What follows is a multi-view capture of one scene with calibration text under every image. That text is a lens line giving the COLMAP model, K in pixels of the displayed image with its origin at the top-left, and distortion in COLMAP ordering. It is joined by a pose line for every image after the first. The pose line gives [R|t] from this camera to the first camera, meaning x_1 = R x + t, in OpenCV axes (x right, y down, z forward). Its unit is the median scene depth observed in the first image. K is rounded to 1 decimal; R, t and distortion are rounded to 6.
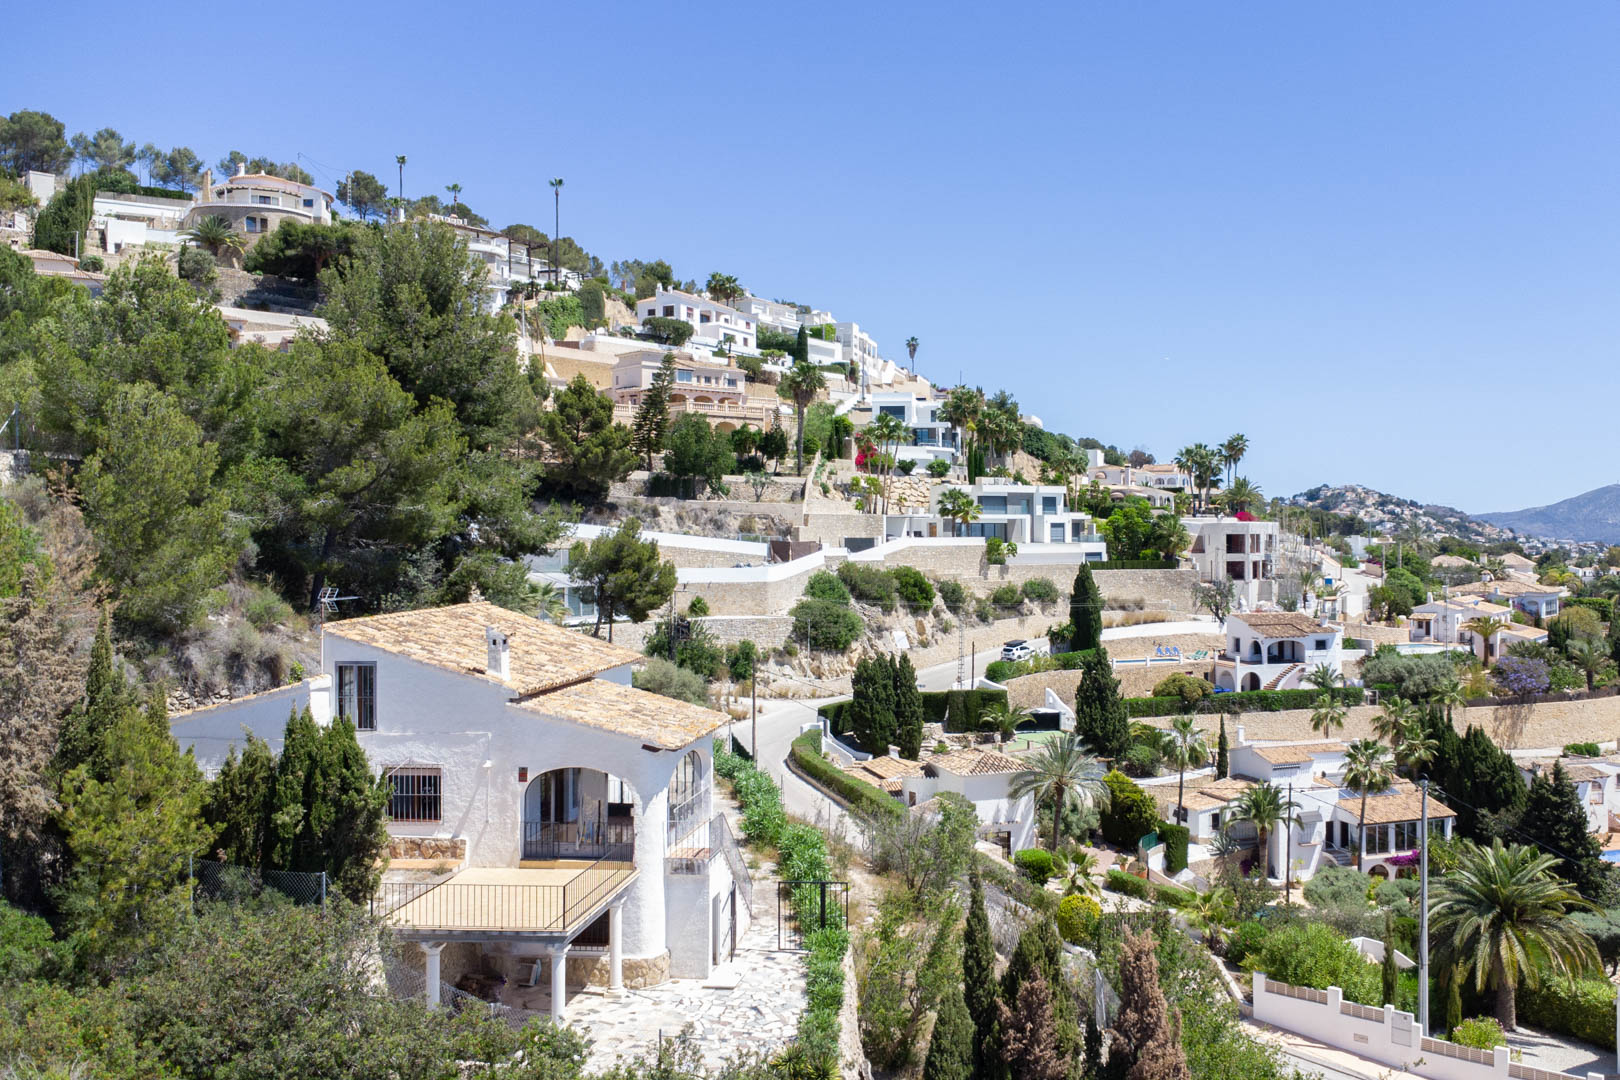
lens RADIAL K [[1396.0, 0, 957.7], [0, 1396.0, 529.0], [0, 0, 1]] dist [0.014498, -0.013898]
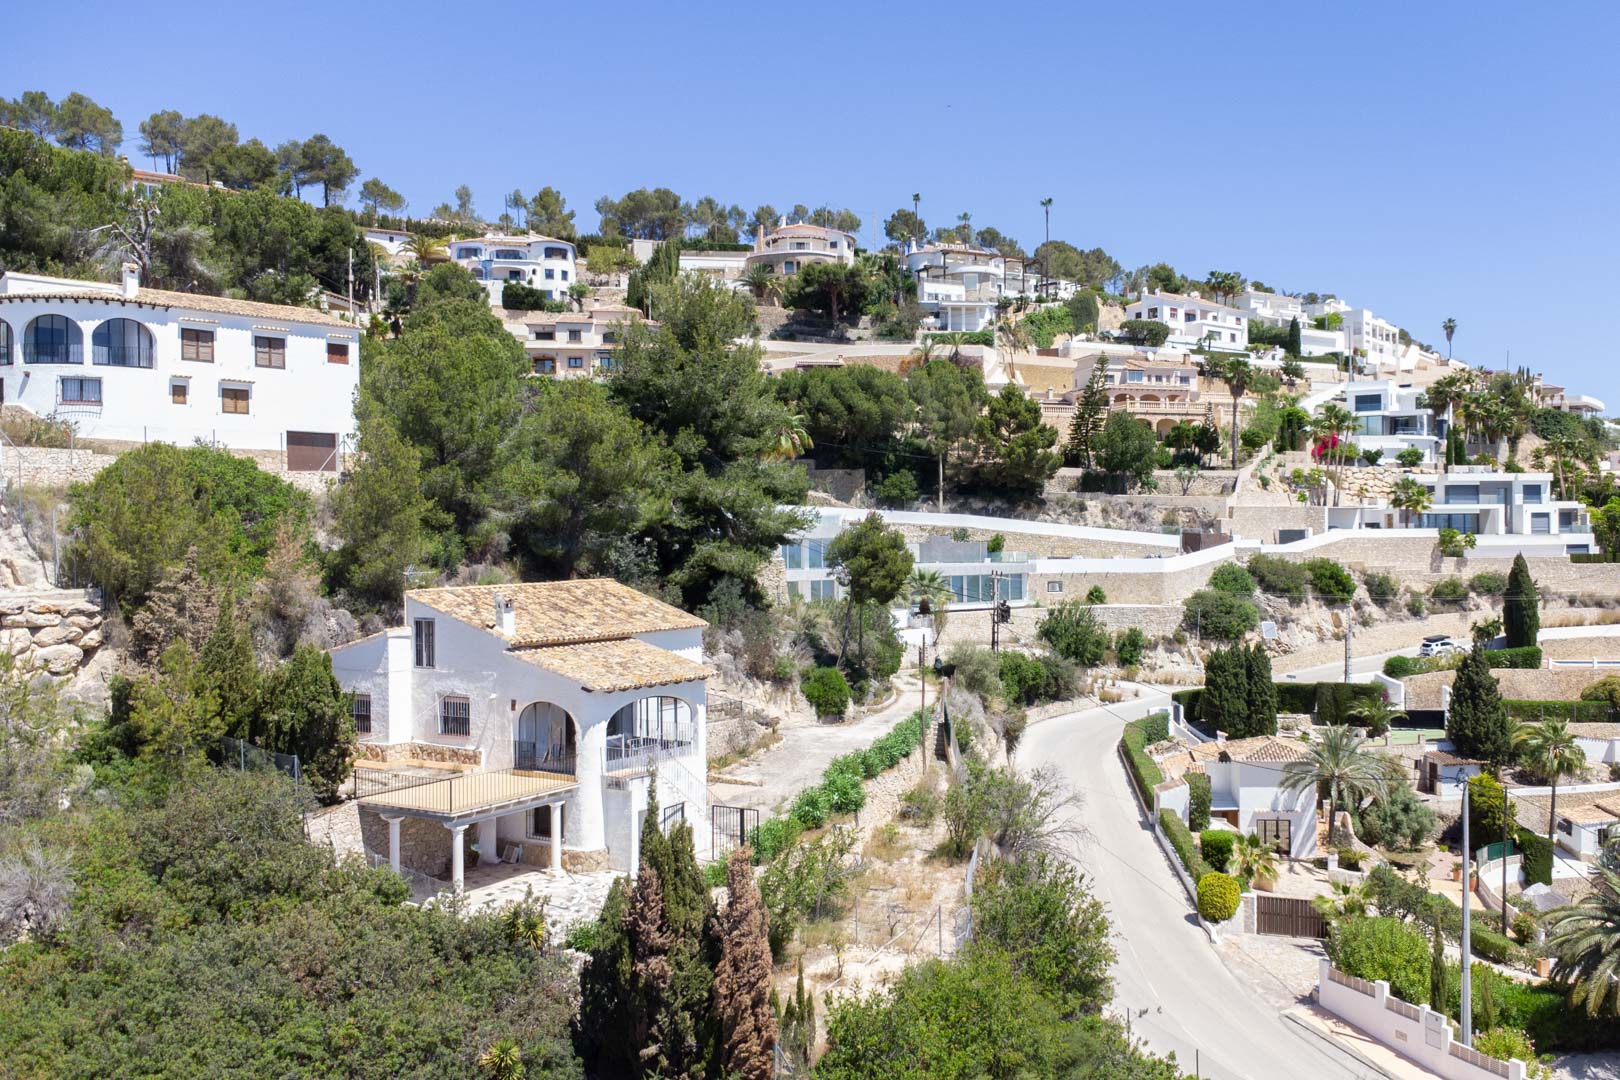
lens RADIAL K [[1396.0, 0, 957.7], [0, 1396.0, 529.0], [0, 0, 1]] dist [0.014498, -0.013898]
pose [[0.903392, -0.006096, -0.428773, 0.148013], [0.007808, 0.999967, 0.002234, 0.001787], [0.428745, -0.005366, 0.903410, -0.005132]]
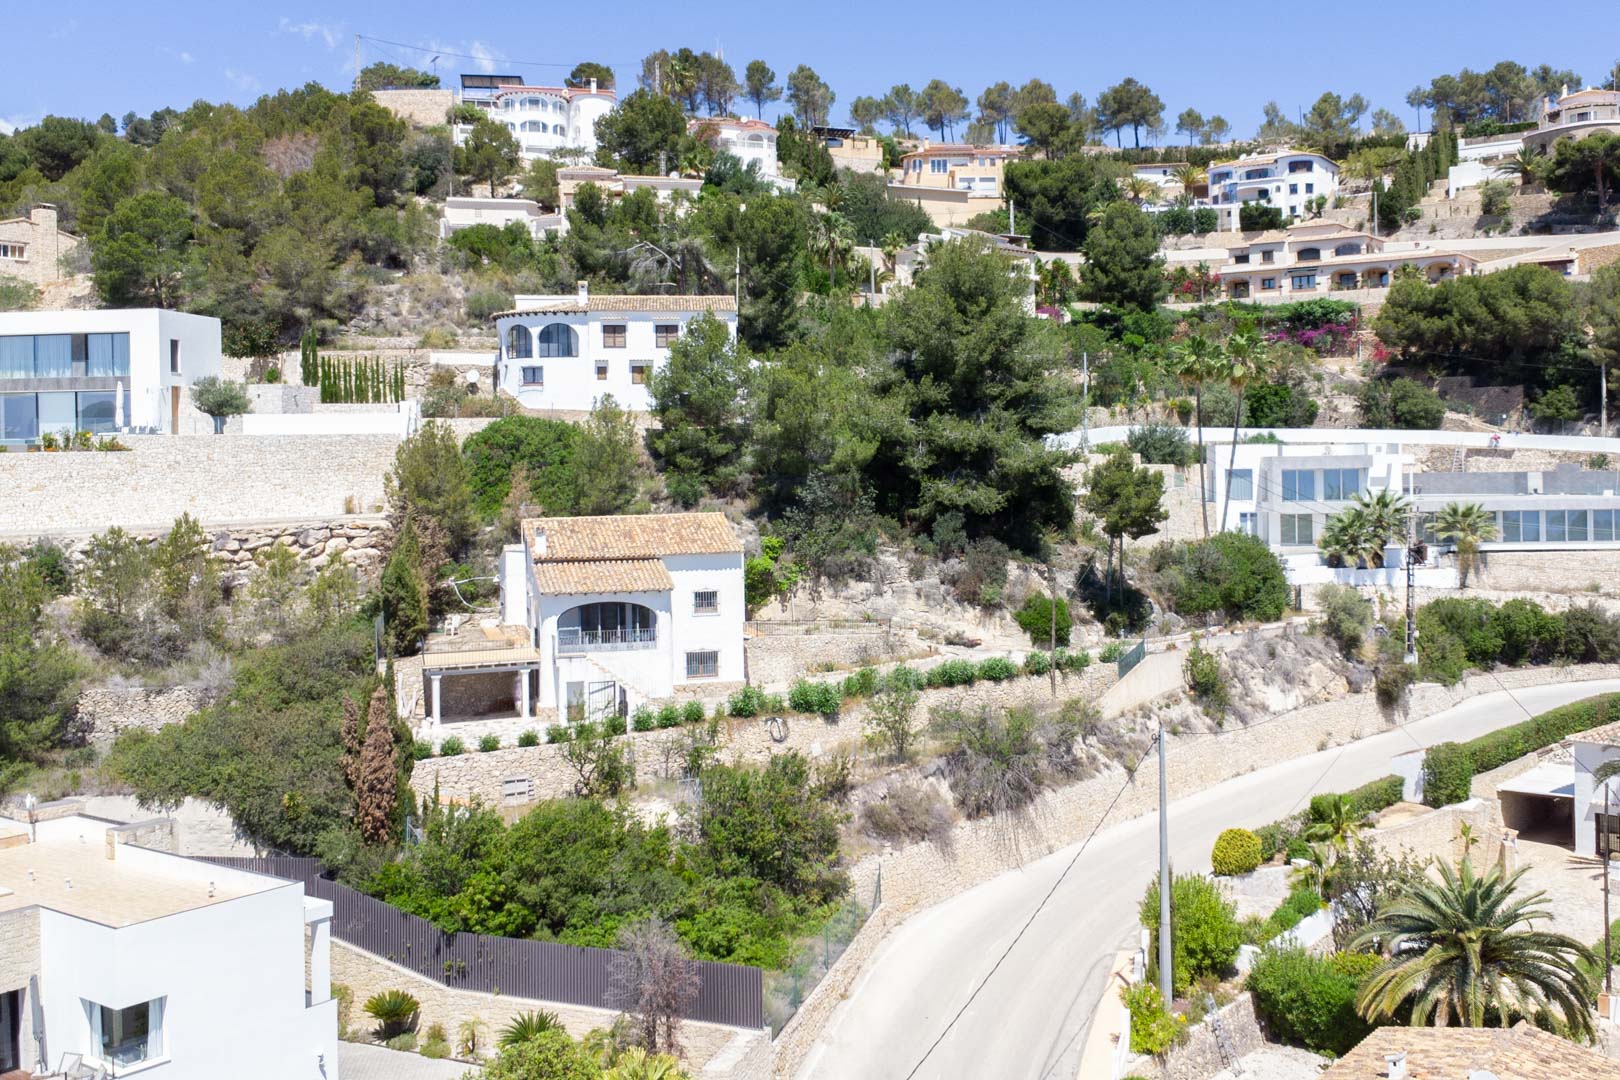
lens RADIAL K [[1574.9, 0, 933.9], [0, 1574.9, 468.9], [0, 0, 1]] dist [0.008733, 0.027714]
pose [[0.389267, 0.001801, -0.921123, 0.426599], [0.018232, 0.999787, 0.009660, -0.003654], [0.920944, -0.020554, 0.389152, 0.152753]]
